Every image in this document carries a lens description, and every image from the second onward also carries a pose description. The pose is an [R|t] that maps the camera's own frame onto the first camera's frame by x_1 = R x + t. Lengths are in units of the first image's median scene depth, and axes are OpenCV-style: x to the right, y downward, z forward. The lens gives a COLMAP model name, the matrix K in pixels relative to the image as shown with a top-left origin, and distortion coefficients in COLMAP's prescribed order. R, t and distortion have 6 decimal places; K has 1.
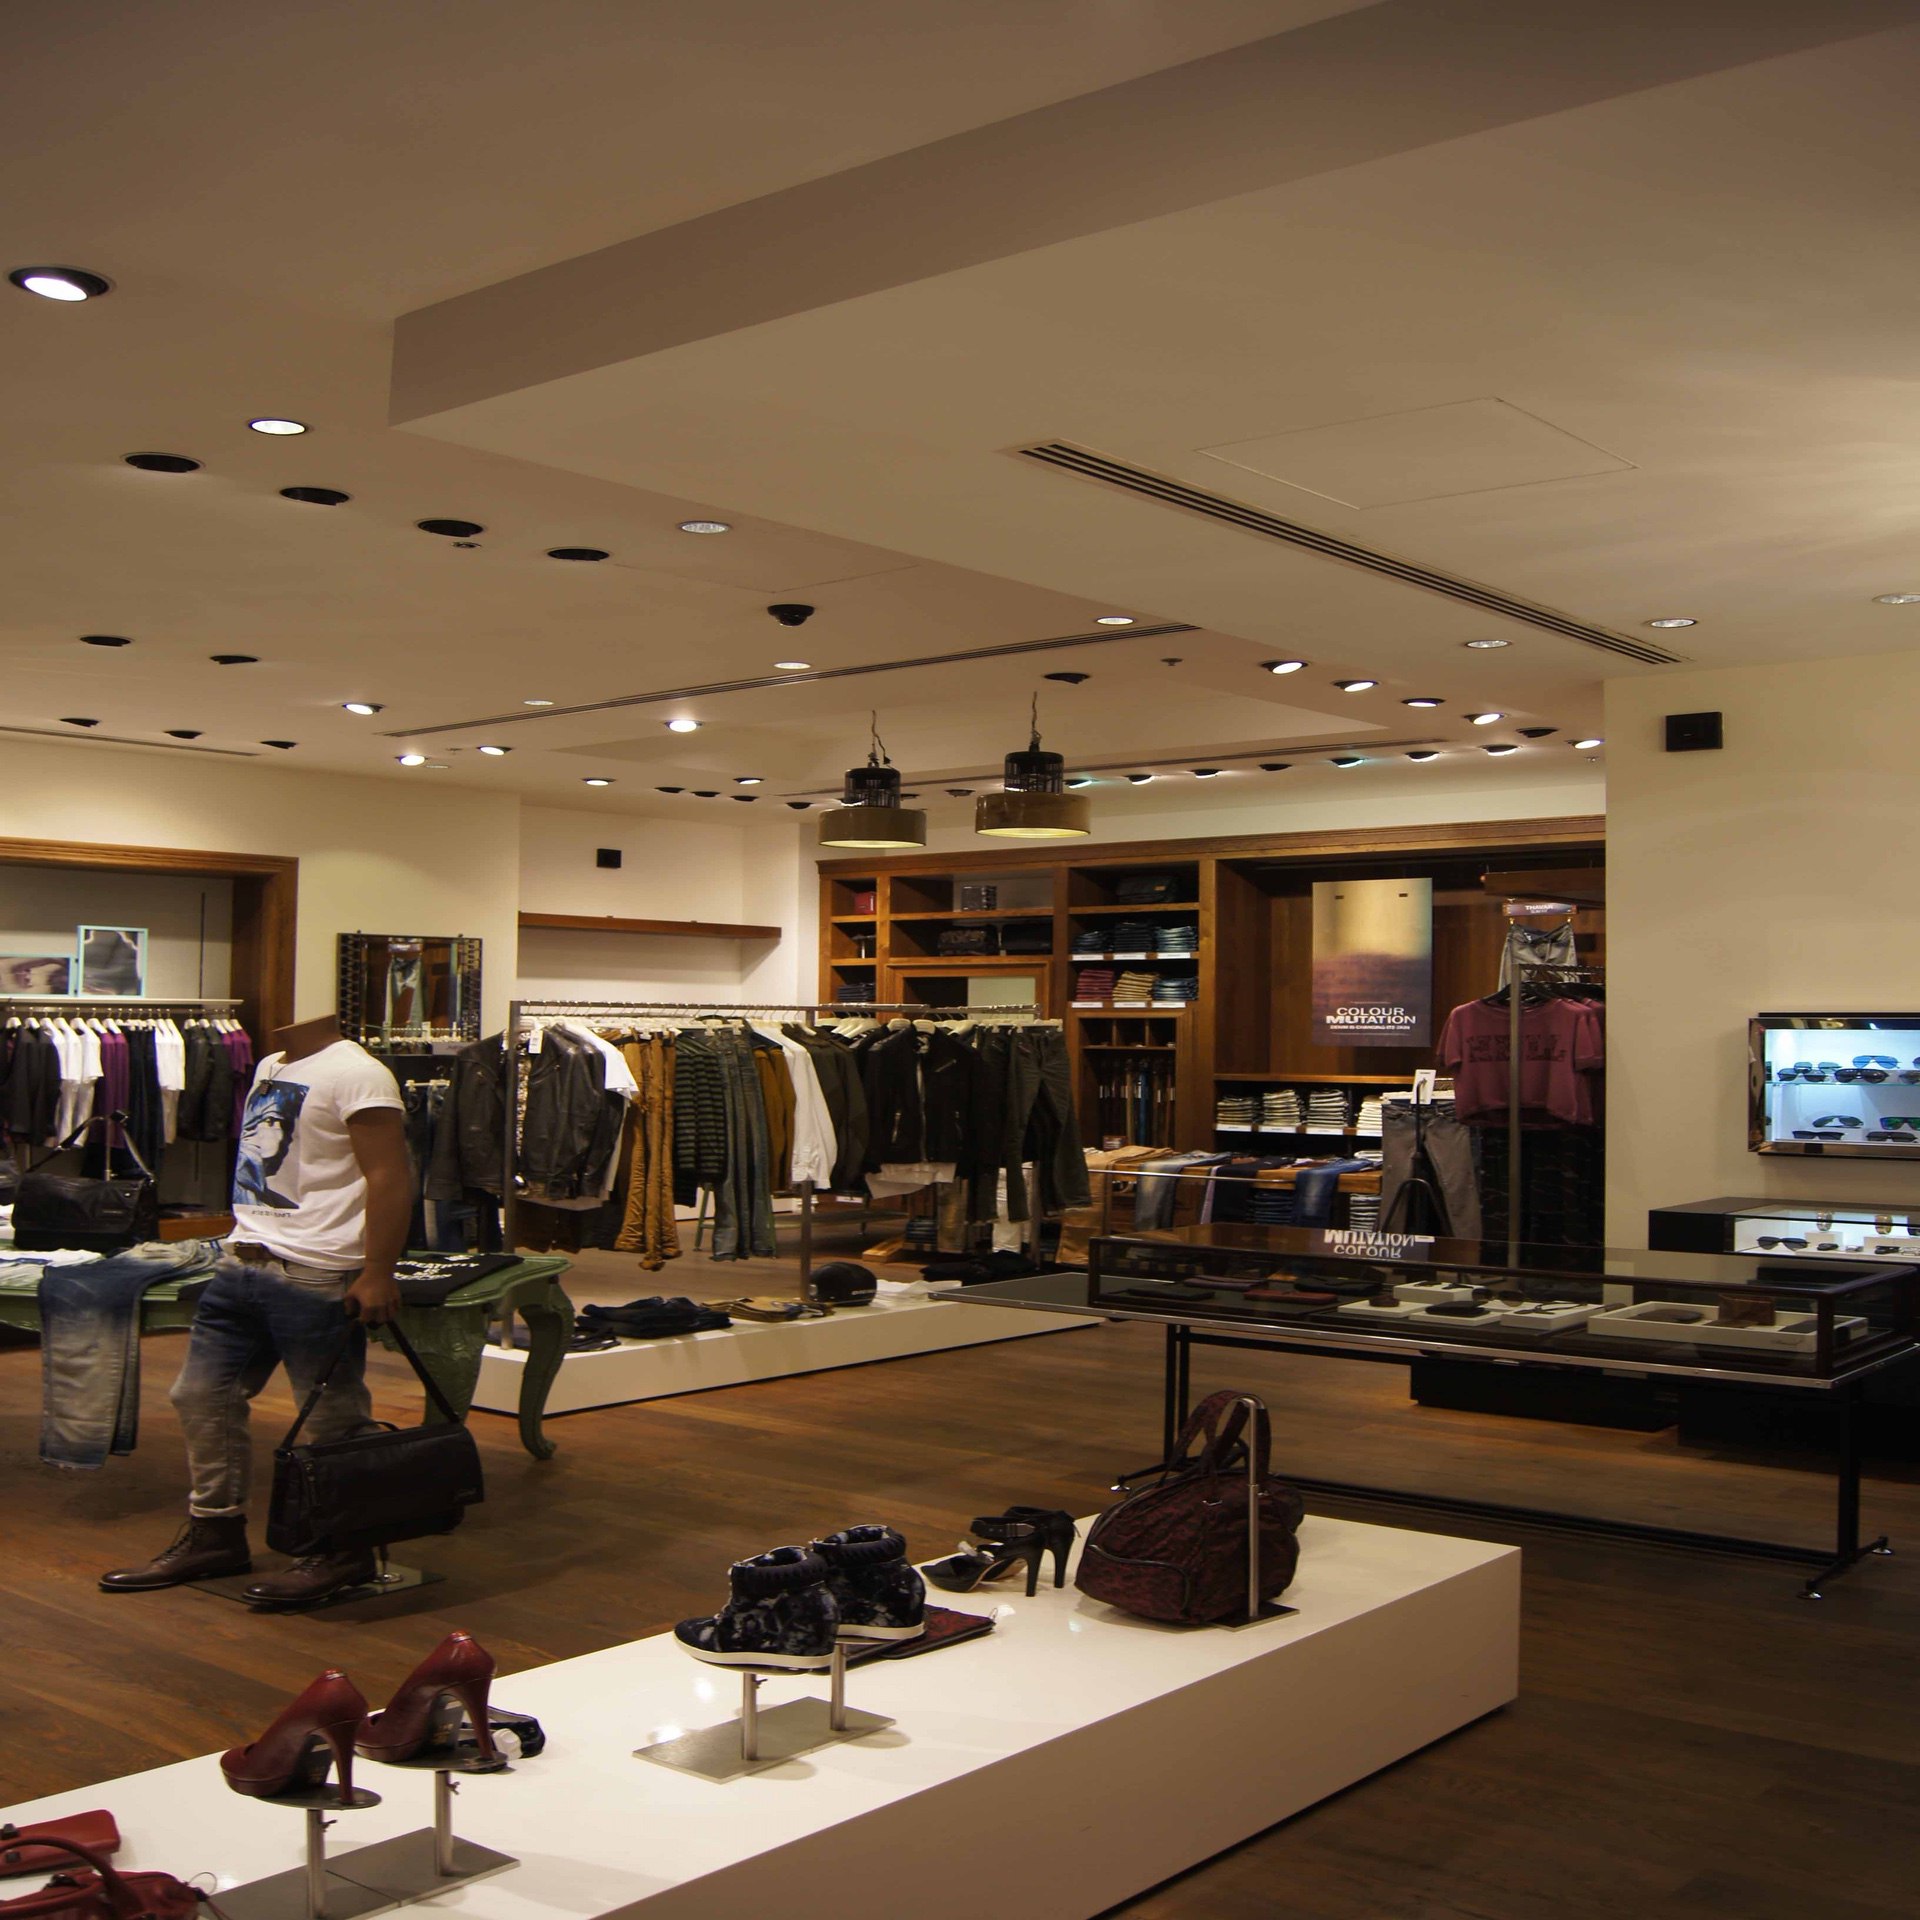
lens RADIAL K [[2253.8, 0, 960.0], [0, 2253.8, 960.0], [0, 0, 1]] dist [-0.146818, -0.006009]
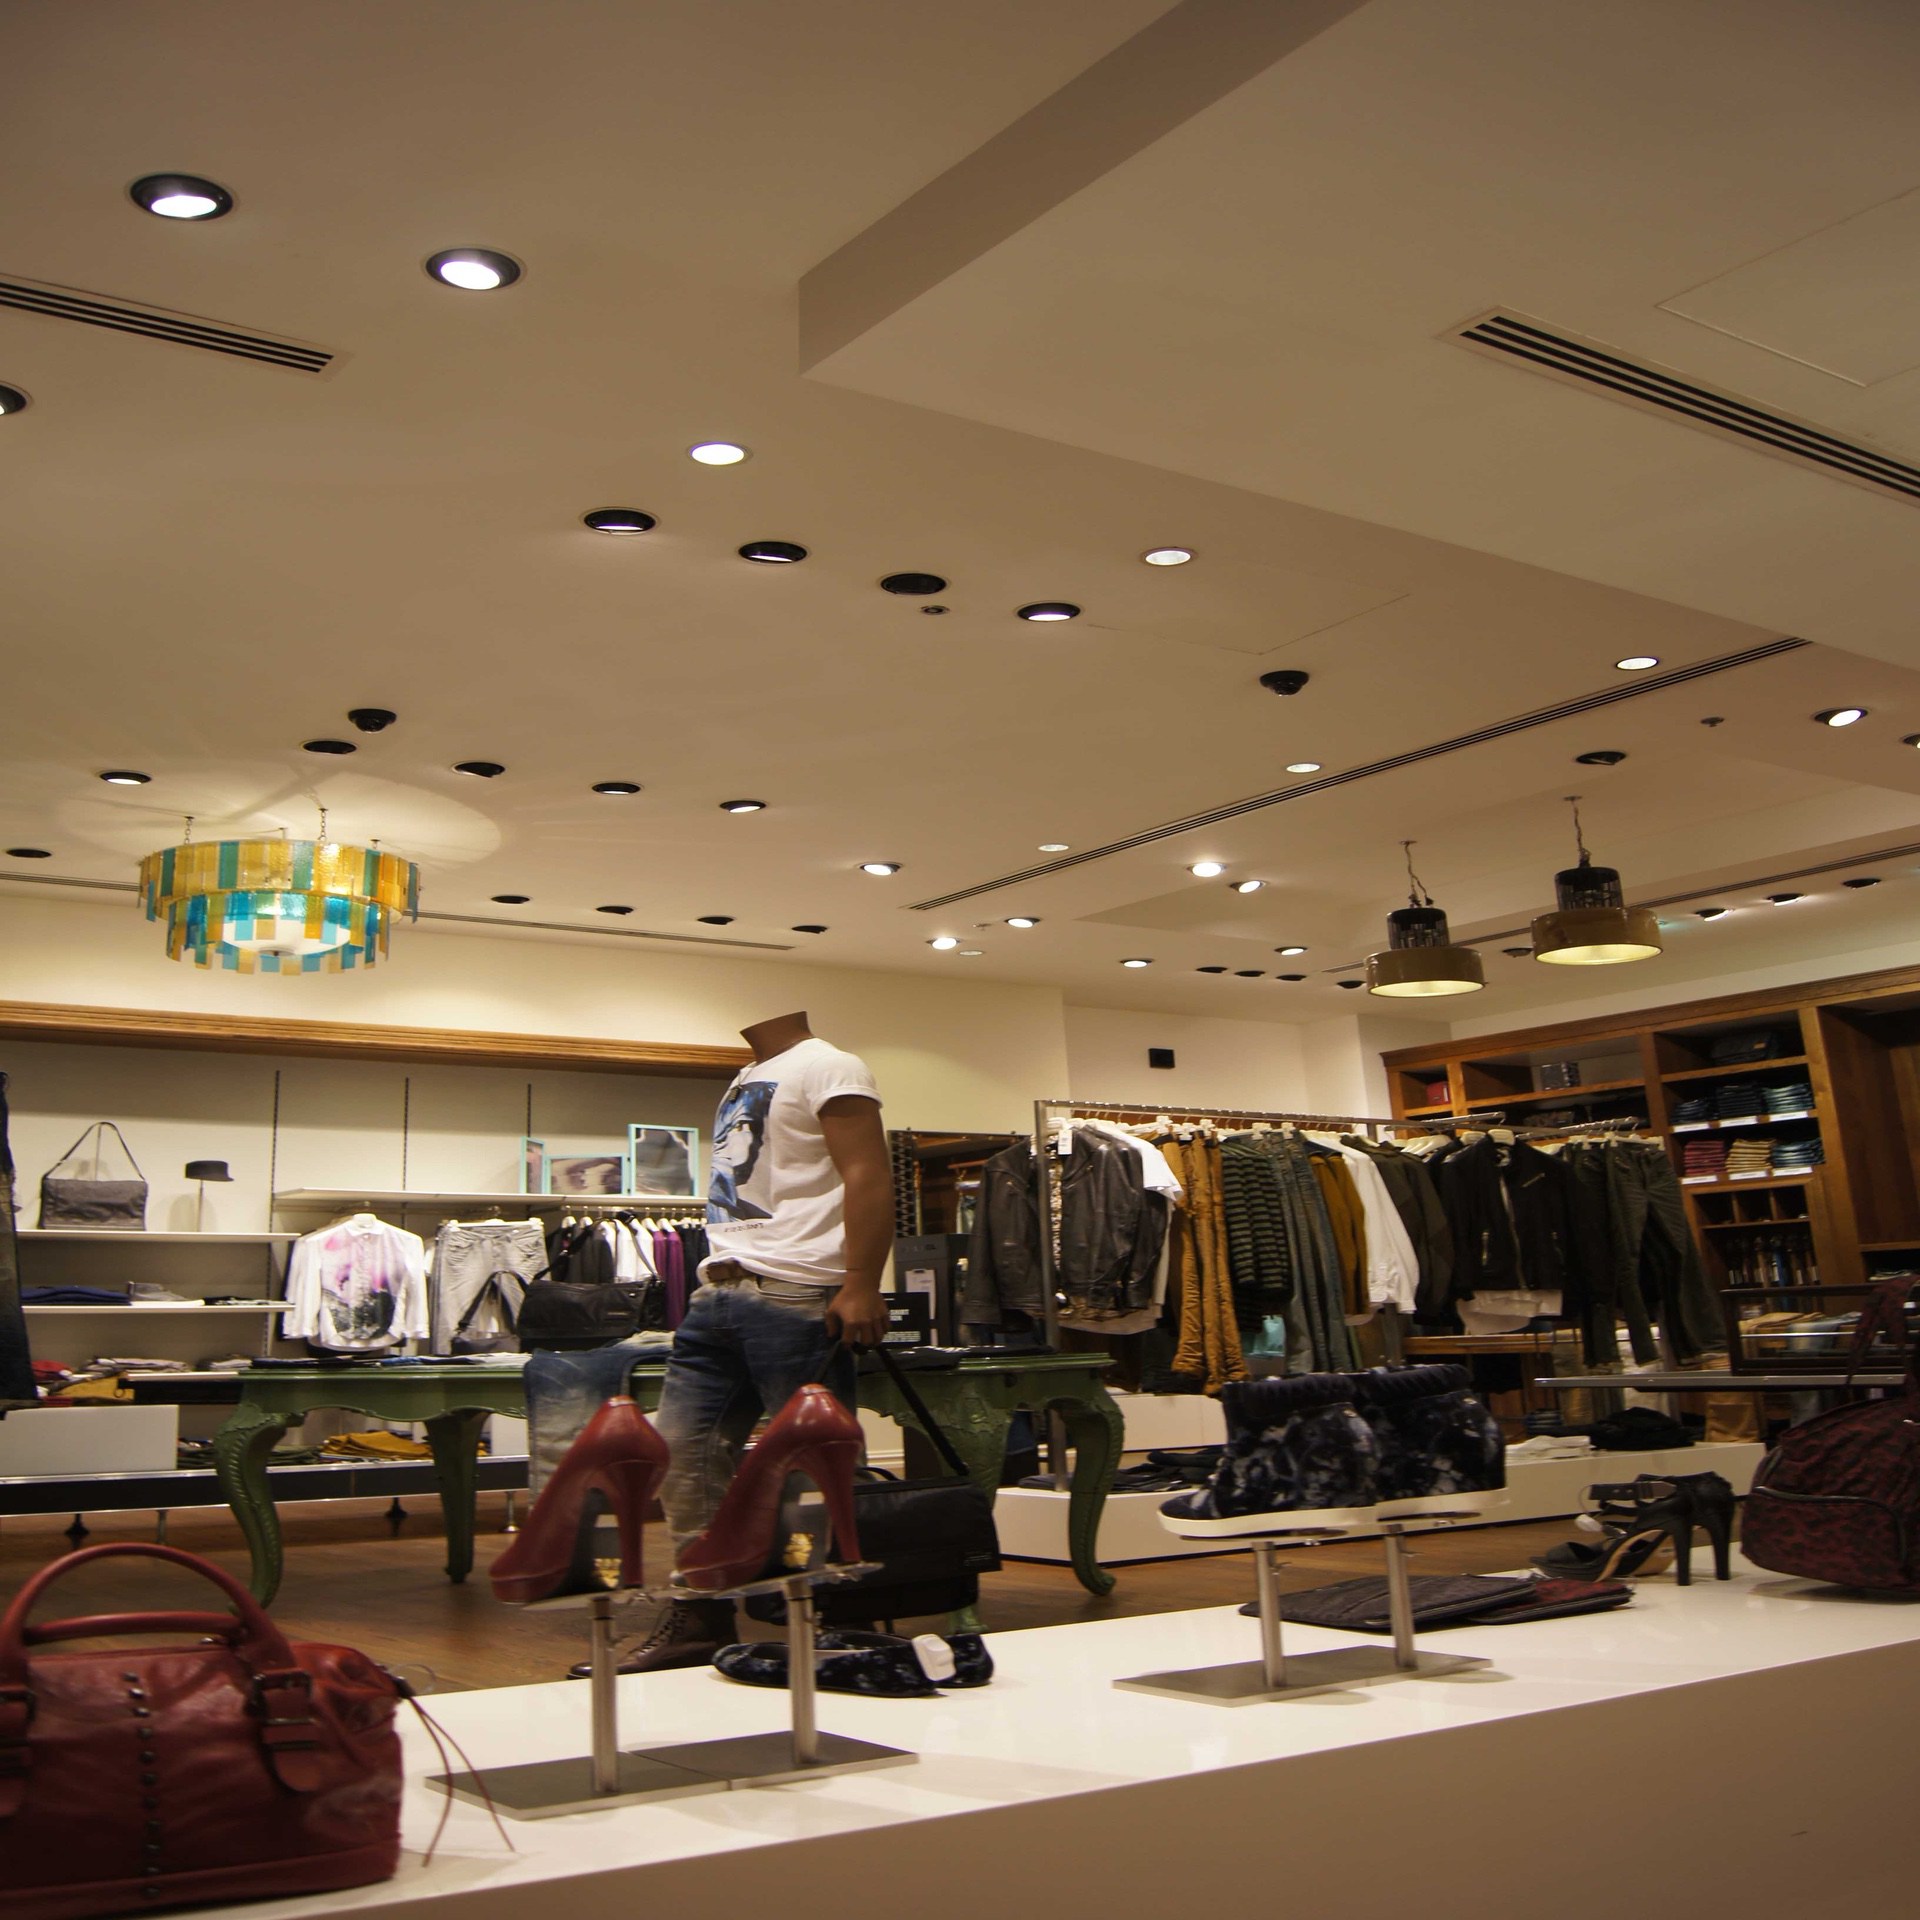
lens RADIAL K [[1956.5, 0, 915.3], [0, 1956.5, 960.1], [0, 0, 1]] dist [-0.111192, 0.017261]
pose [[0.939182, -0.155231, -0.306335, 0.012830], [0.056270, 0.949514, -0.308636, 0.202810], [0.338780, 0.272628, 0.900501, 0.214597]]
